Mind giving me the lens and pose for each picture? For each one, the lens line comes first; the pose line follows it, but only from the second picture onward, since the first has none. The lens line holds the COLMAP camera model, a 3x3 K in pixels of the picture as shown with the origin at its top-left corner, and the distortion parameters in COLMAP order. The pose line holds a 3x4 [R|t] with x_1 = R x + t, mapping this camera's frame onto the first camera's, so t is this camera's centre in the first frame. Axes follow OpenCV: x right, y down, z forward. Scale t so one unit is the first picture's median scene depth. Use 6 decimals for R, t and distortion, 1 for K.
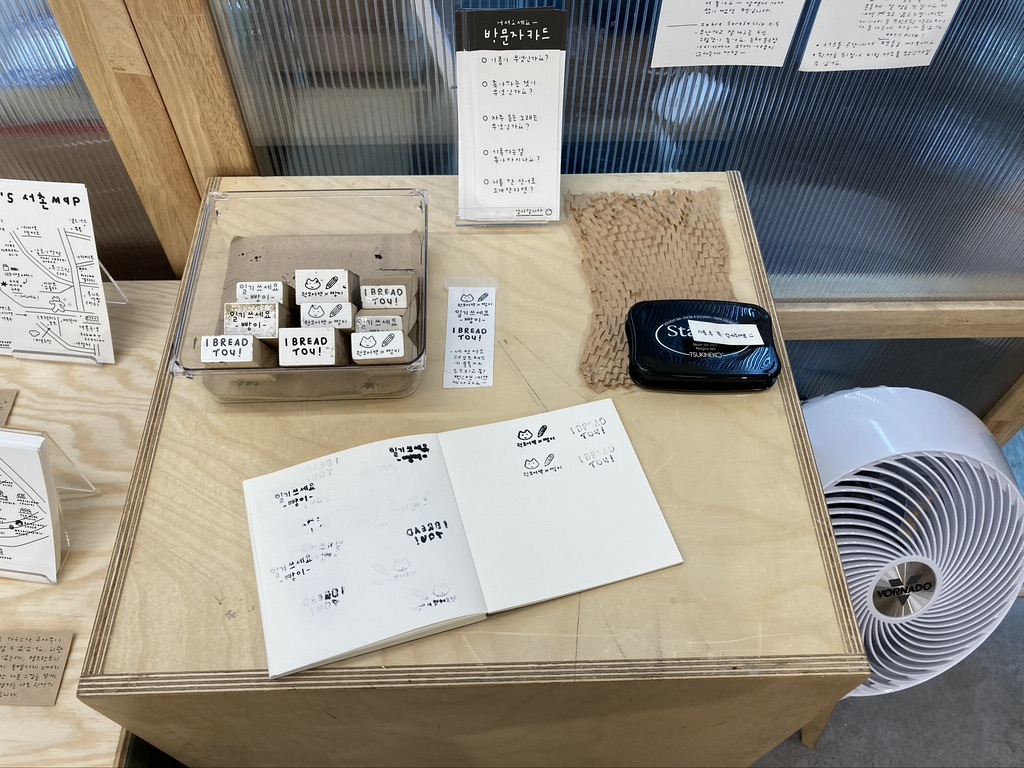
lens RADIAL K [[836.3, 0, 510.4], [0, 836.3, 384.0], [0, 0, 1]] dist [0.006575, 0.003704]
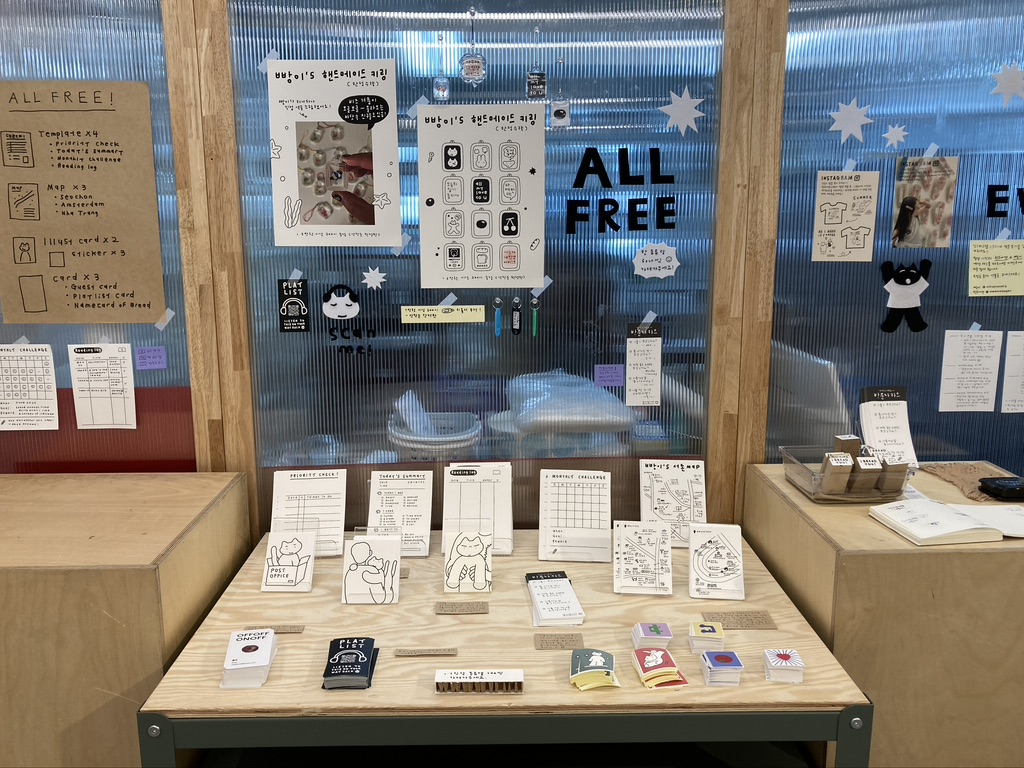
lens RADIAL K [[836.3, 0, 511.1], [0, 836.3, 379.8], [0, 0, 1]] dist [0.006575, 0.003704]
pose [[0.999805, -0.019768, -0.000037, -1.059296], [0.014078, 0.713337, -0.700680, 1.224701], [0.013877, 0.700543, 0.713476, -0.792990]]
